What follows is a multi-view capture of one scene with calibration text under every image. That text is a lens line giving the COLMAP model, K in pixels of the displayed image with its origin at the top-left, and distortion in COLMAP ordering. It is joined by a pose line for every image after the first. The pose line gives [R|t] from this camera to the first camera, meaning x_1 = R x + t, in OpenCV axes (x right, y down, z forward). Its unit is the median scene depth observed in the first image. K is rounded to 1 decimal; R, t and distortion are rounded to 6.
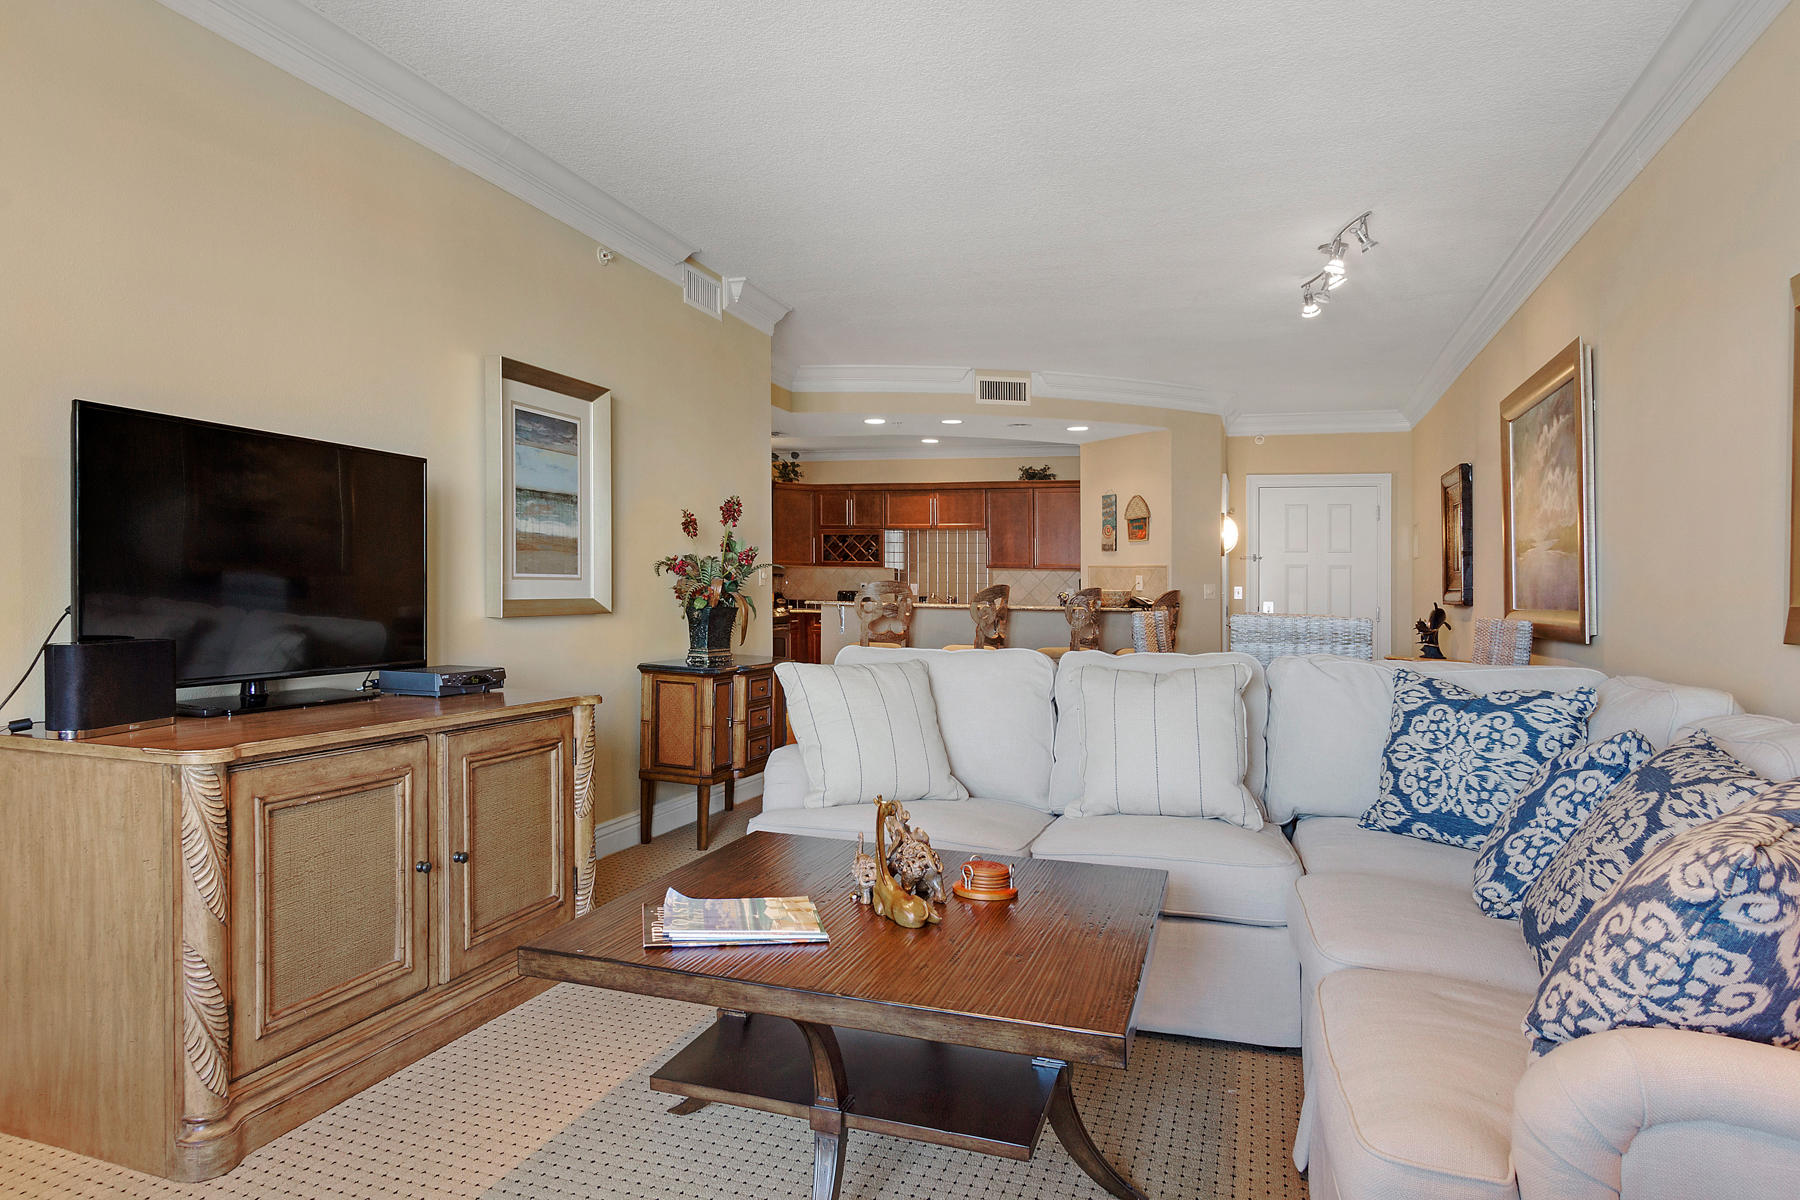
lens RADIAL K [[1068.2, 0, 897.8], [0, 1068.2, 595.8], [0, 0, 1]] dist [0.001978, 0.000197]
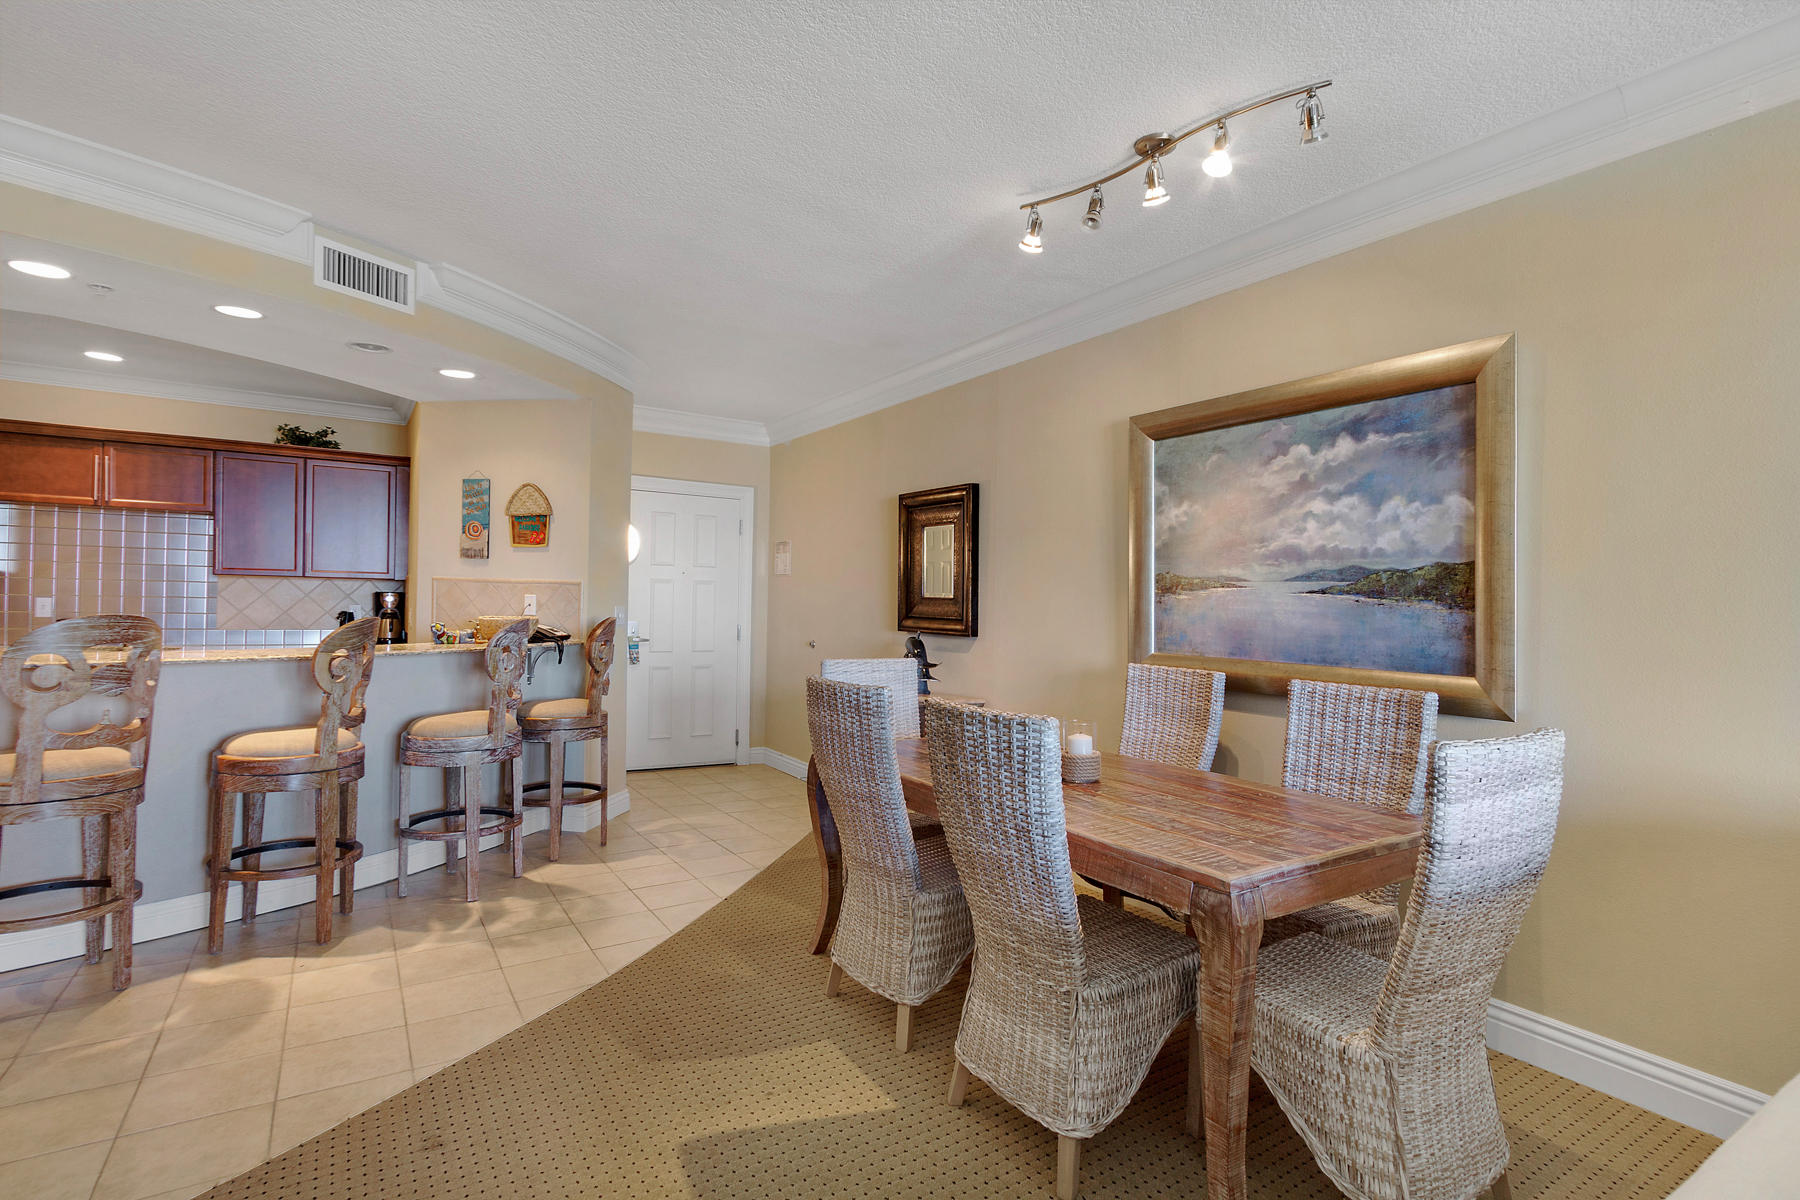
lens RADIAL K [[876.9, 0, 899.9], [0, 876.9, 595.5], [0, 0, 1]] dist [-0.000448, -0.000009]
pose [[0.637282, 0.003002, 0.770625, -0.069946], [-0.006676, 0.999976, 0.001626, -0.020208], [-0.770602, -0.006181, 0.637287, 0.414908]]
